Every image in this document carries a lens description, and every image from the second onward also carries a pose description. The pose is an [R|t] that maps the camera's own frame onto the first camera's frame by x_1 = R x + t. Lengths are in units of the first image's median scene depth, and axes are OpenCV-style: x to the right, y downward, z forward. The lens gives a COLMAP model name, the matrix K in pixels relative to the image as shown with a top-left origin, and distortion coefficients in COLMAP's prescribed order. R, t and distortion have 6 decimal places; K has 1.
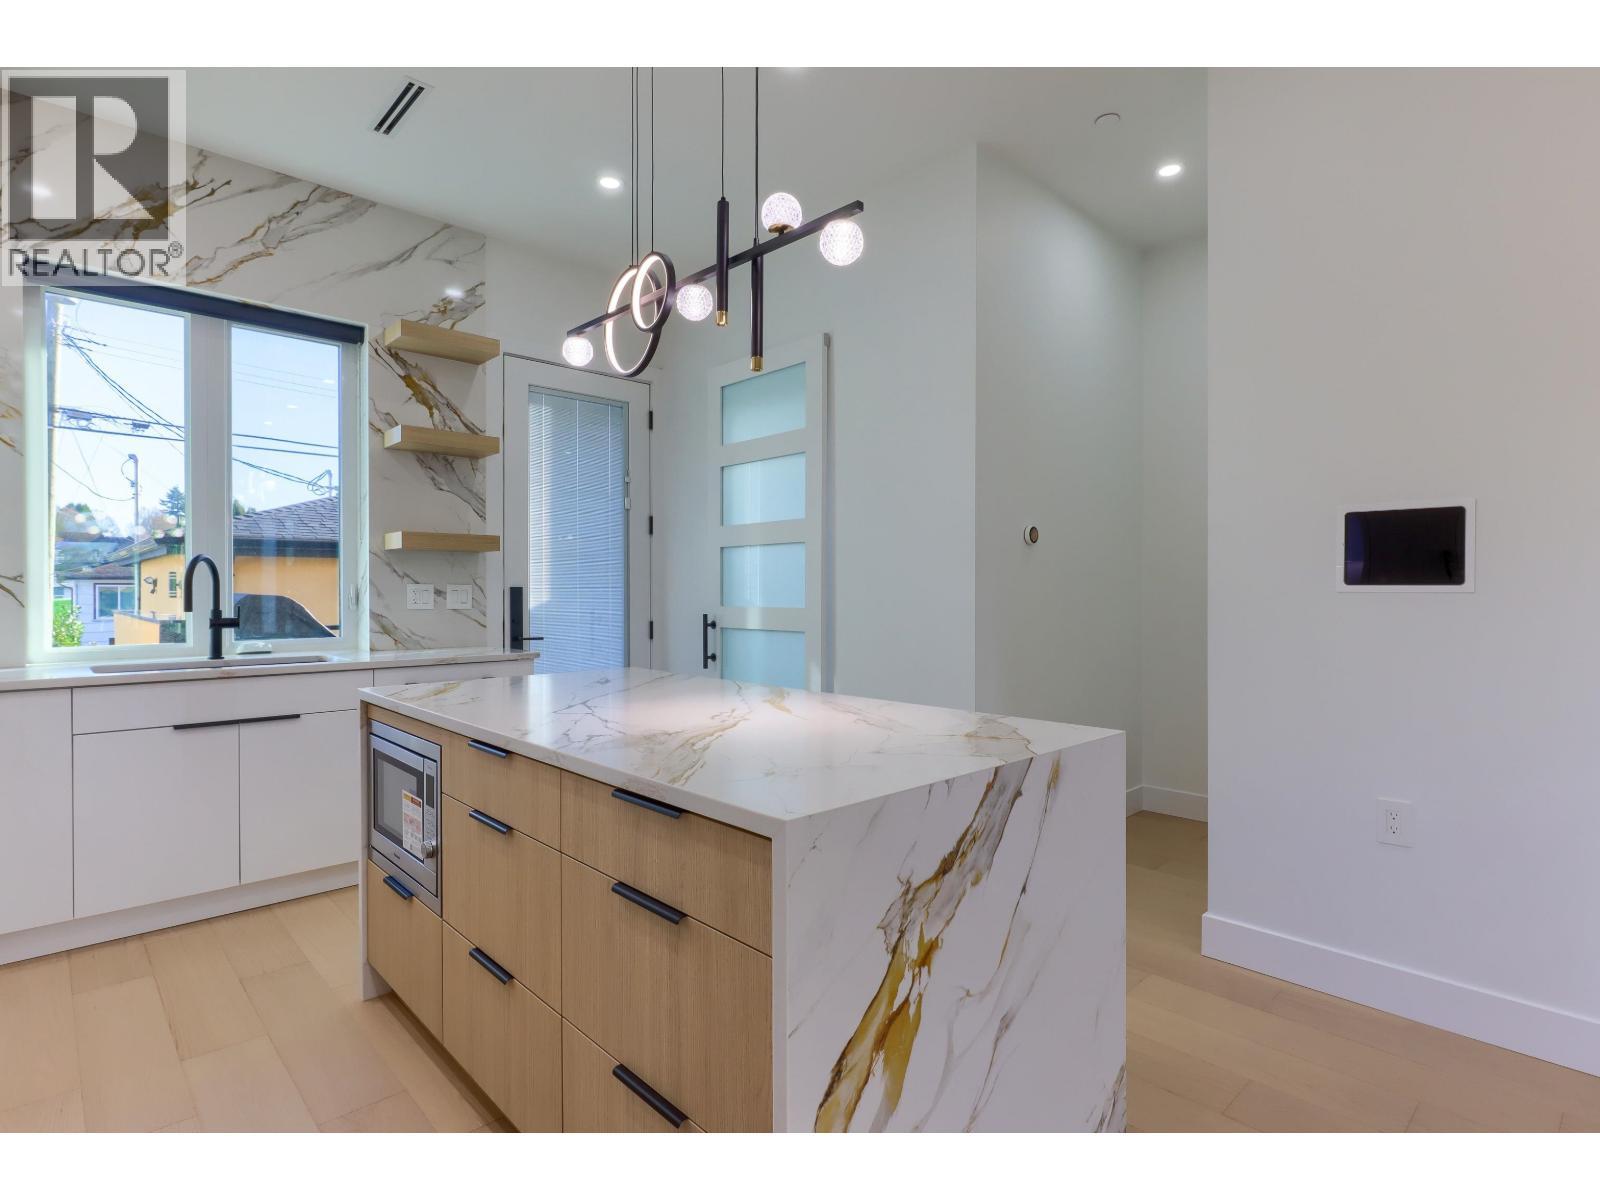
lens RADIAL K [[813.1, 0, 804.5], [0, 813.1, 596.7], [0, 0, 1]] dist [-0.004509, 0.001206]
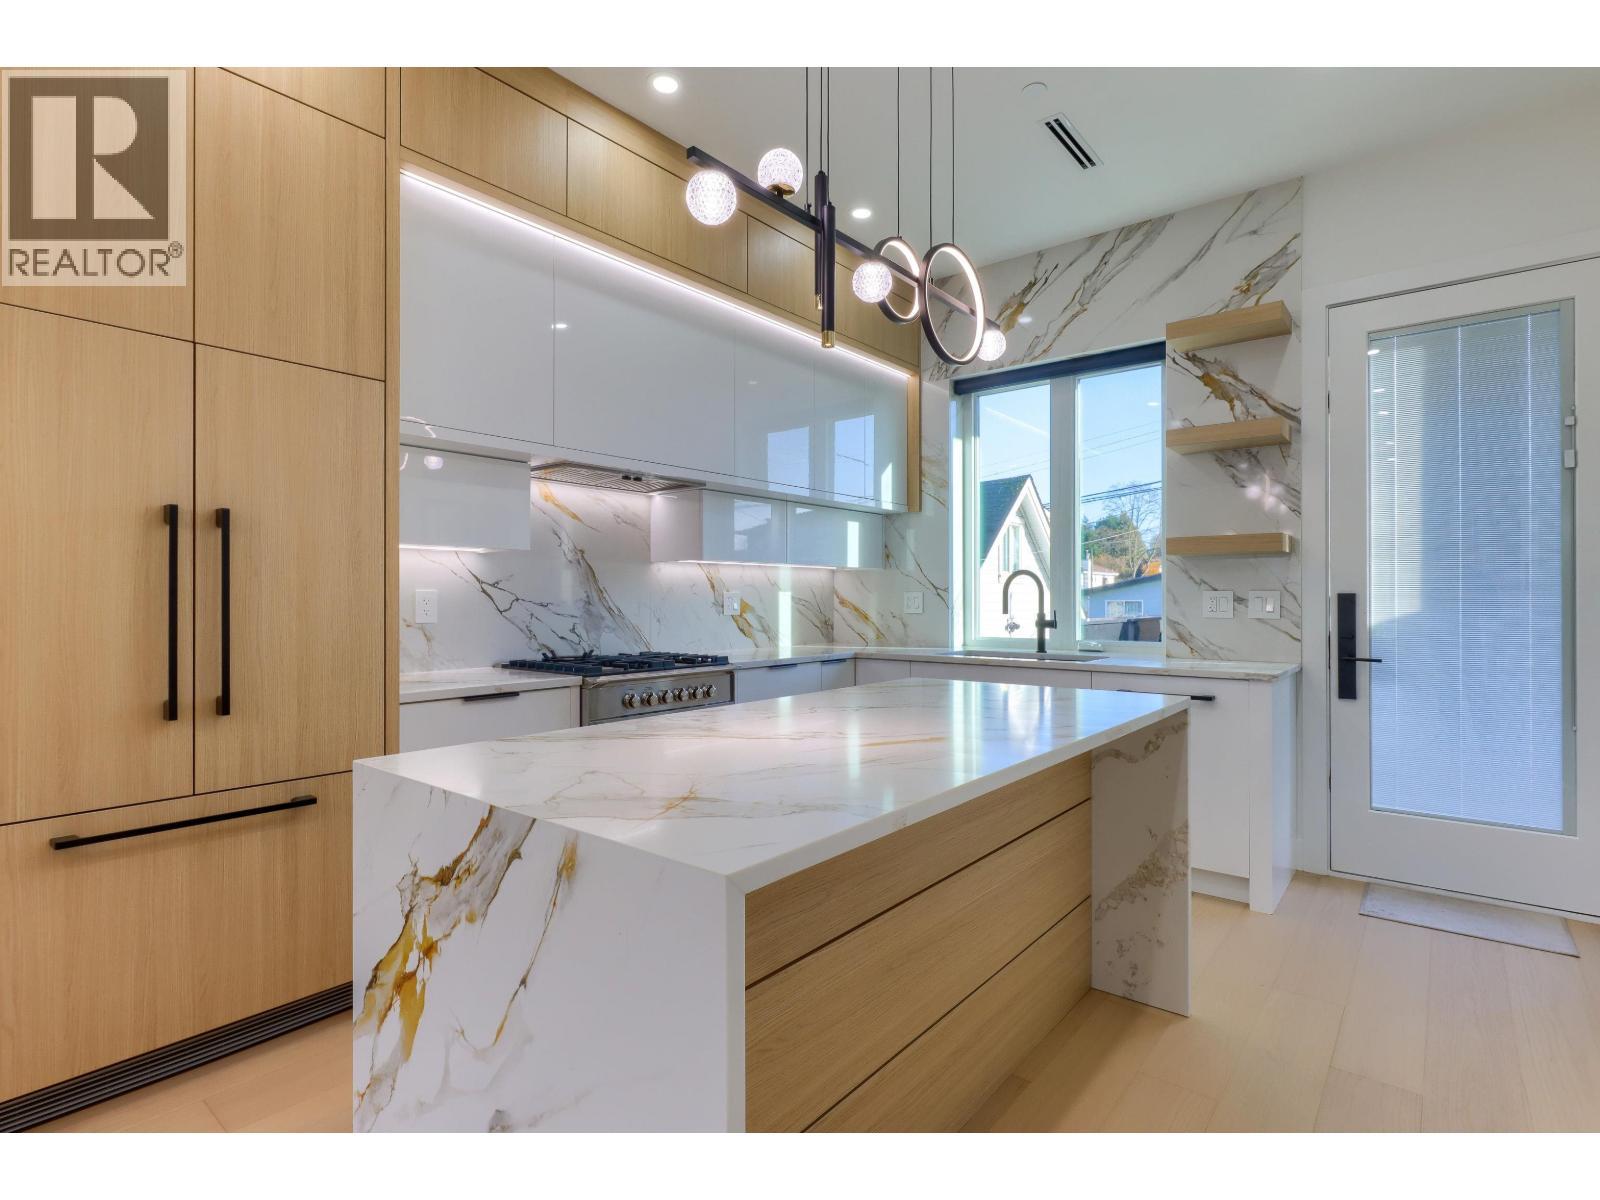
lens RADIAL K [[792.8, 0, 815.1], [0, 792.8, 598.1], [0, 0, 1]] dist [-0.004749, 0.000938]
pose [[0.137716, 0.000237, -0.990472, 0.426096], [-0.007407, 0.999972, -0.000791, -0.003405], [0.990444, 0.007445, 0.137714, 0.470914]]
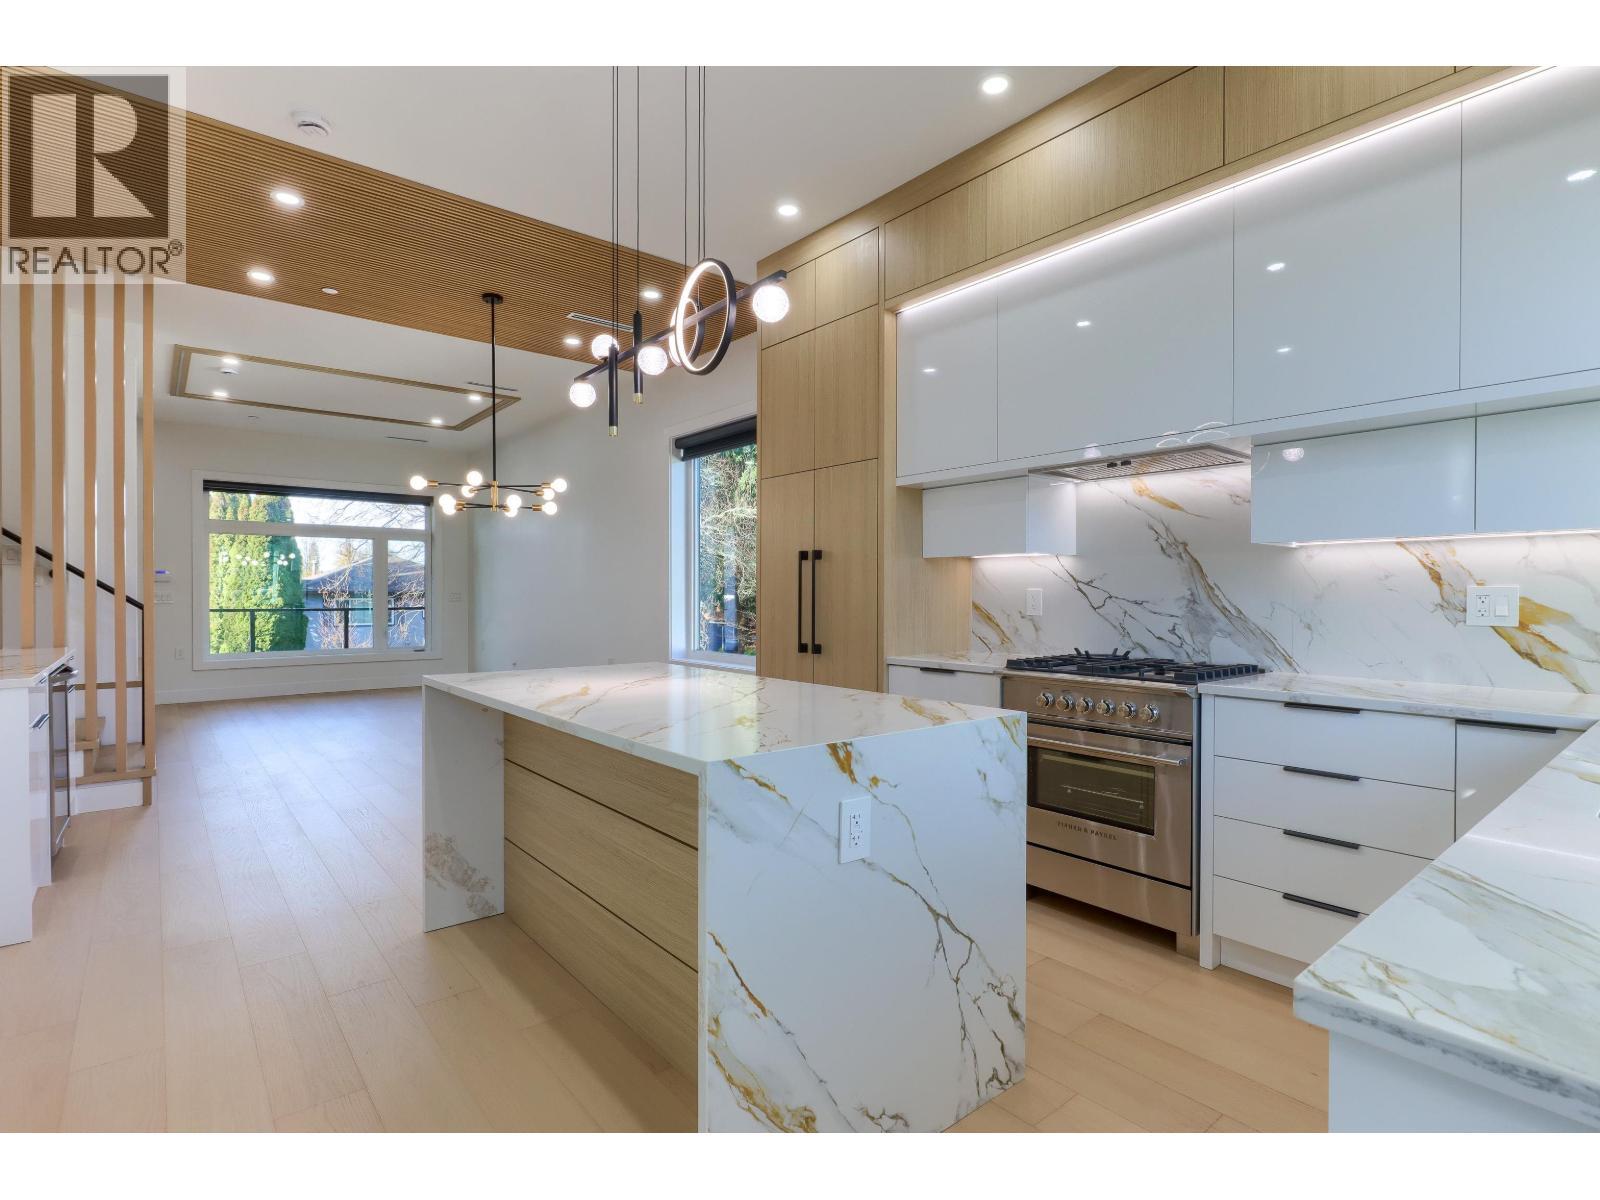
lens RADIAL K [[792.8, 0, 808.0], [0, 792.8, 602.7], [0, 0, 1]] dist [-0.004749, 0.000938]
pose [[-0.998071, -0.001397, 0.062069, -0.255828], [-0.000223, 0.999821, 0.018922, -0.011392], [-0.062084, 0.018872, -0.997892, 1.258535]]
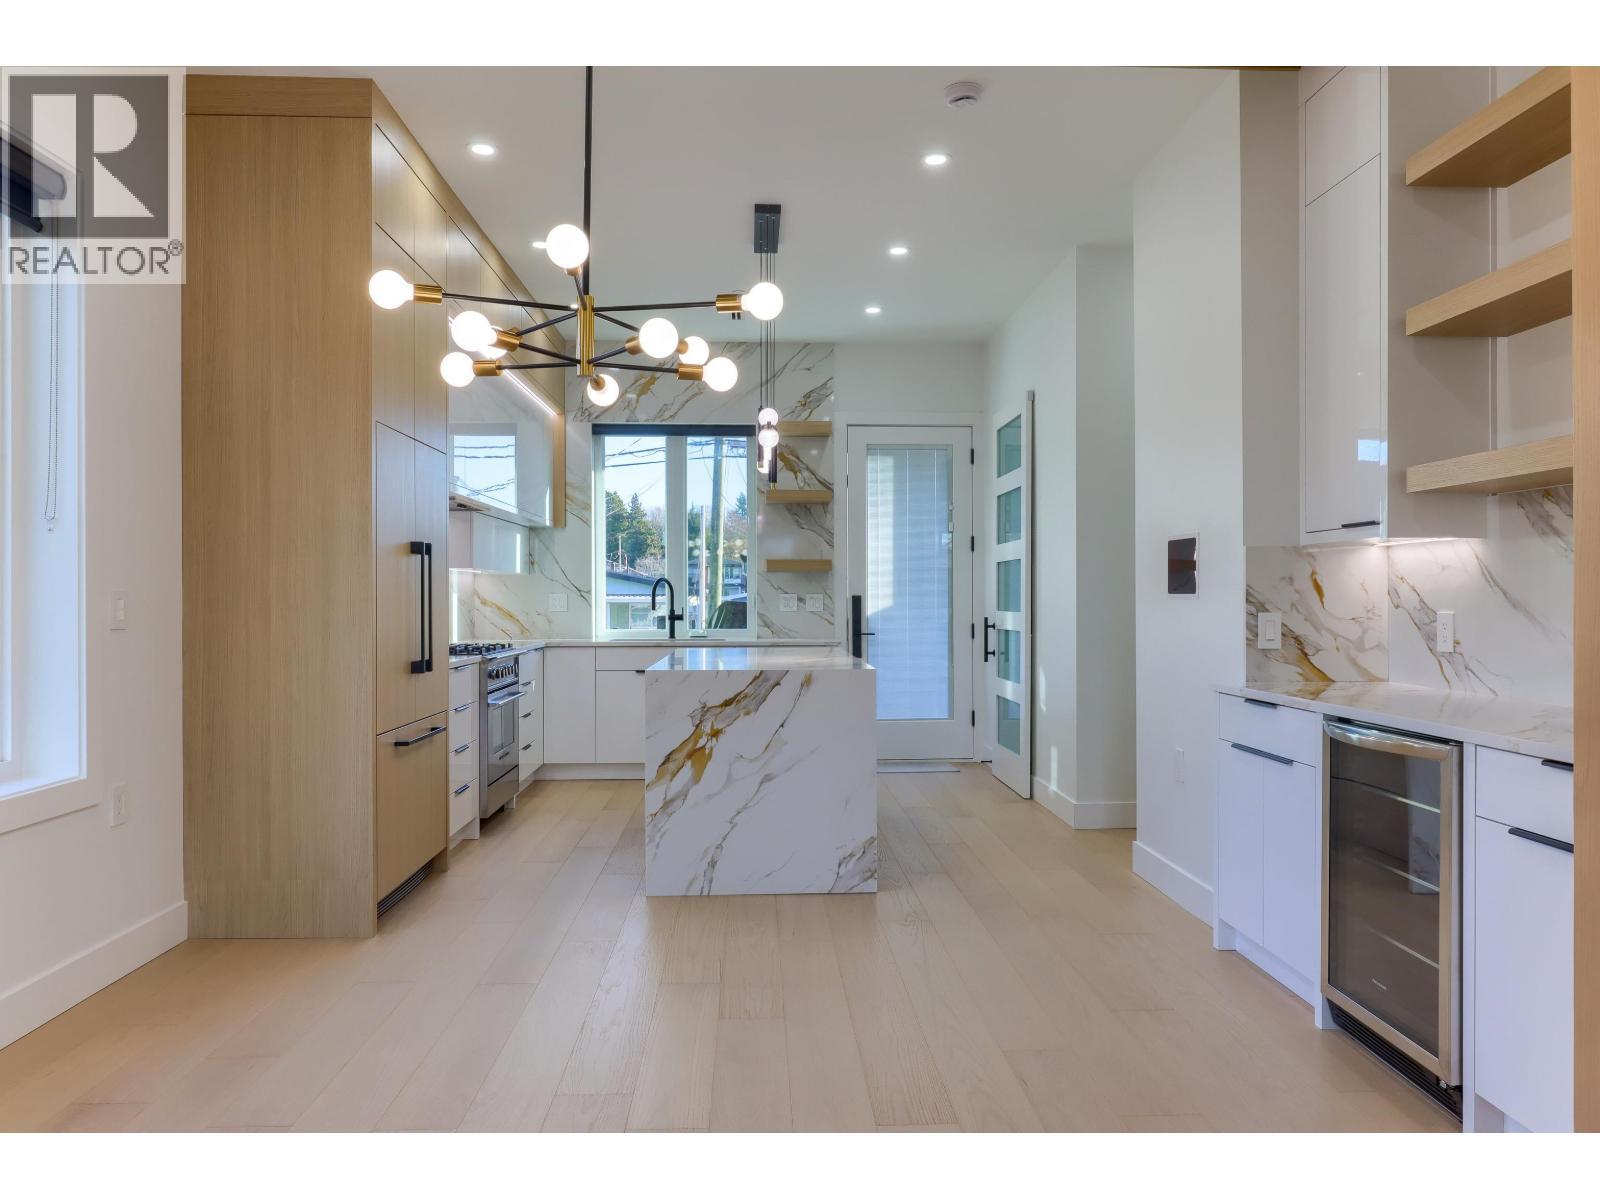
lens RADIAL K [[1091.3, 0, 810.3], [0, 1091.3, 601.2], [0, 0, 1]] dist [-0.004340, -0.000249]
pose [[0.760970, 0.001197, -0.648786, 0.957124], [-0.004301, 0.999986, -0.003200, 0.004374], [0.648773, 0.005226, 0.760964, -0.542492]]
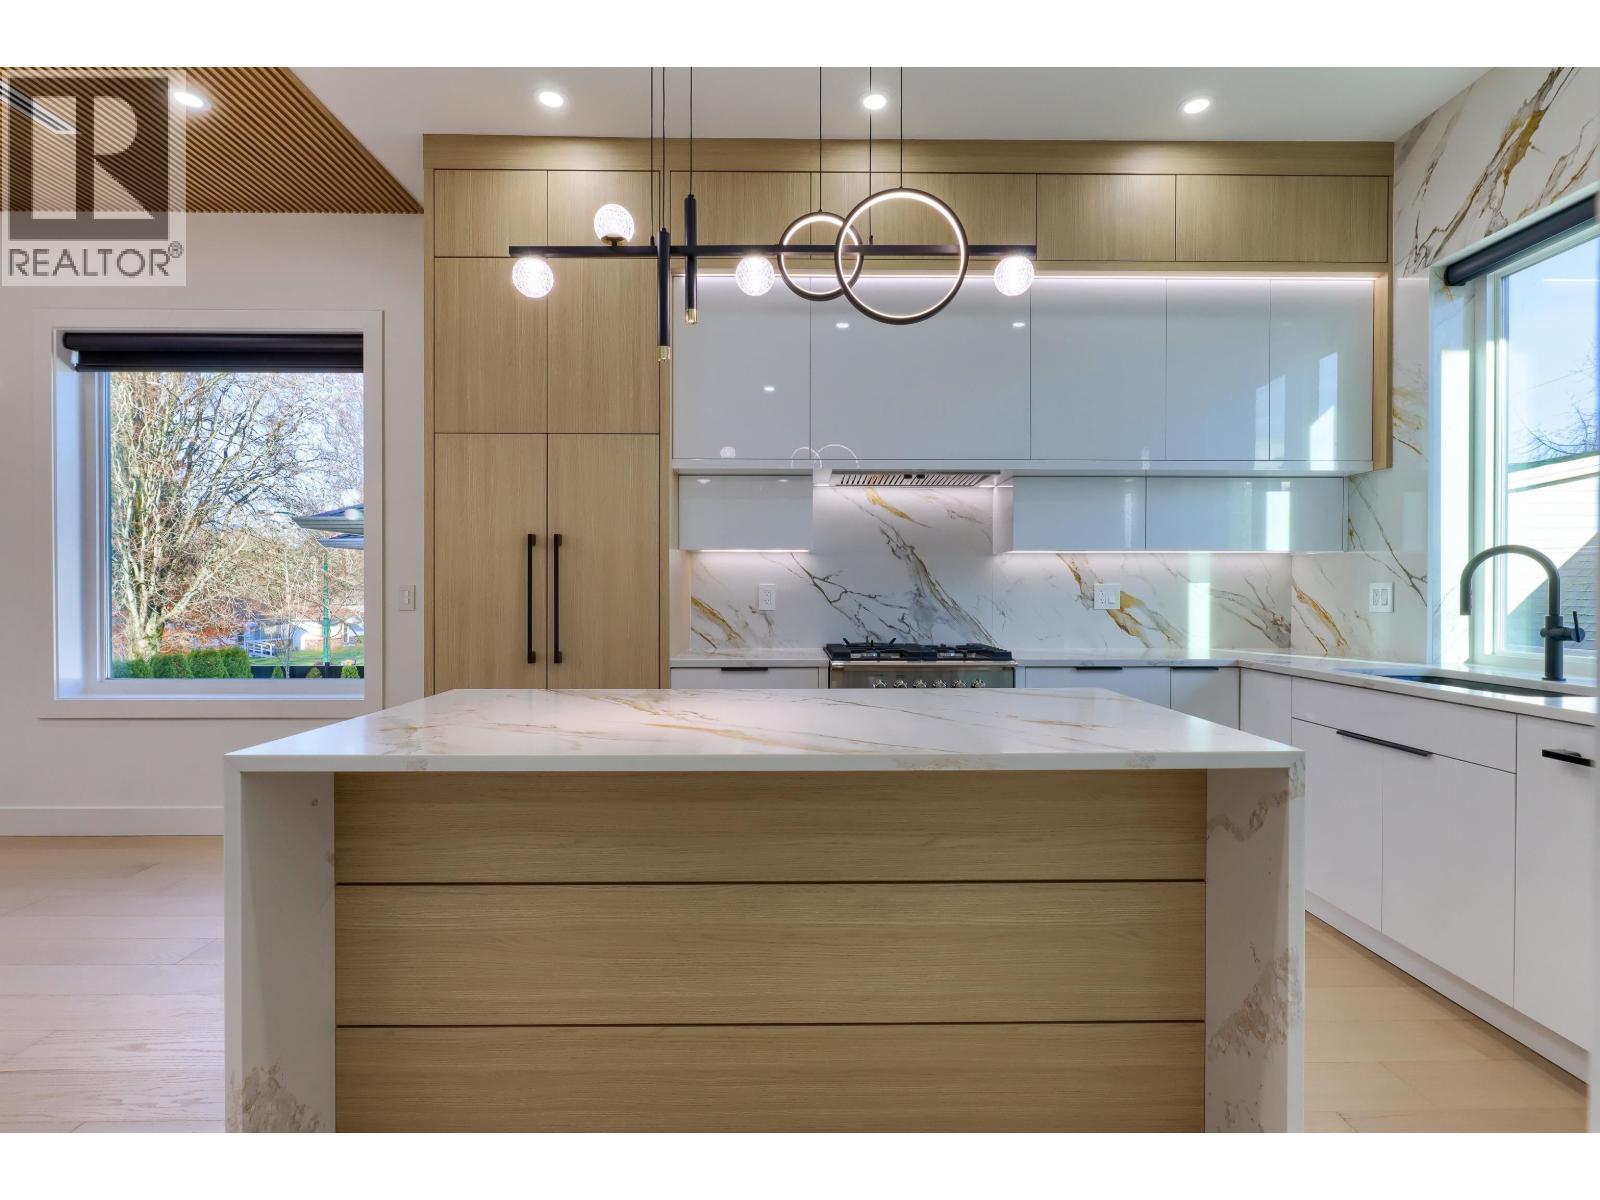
lens RADIAL K [[792.8, 0, 804.9], [0, 792.8, 597.5], [0, 0, 1]] dist [-0.004749, 0.000938]
pose [[-0.673978, 0.005642, -0.738730, 0.285154], [-0.006210, 0.999892, 0.013302, -0.006150], [0.738726, 0.013553, -0.673870, 0.950246]]
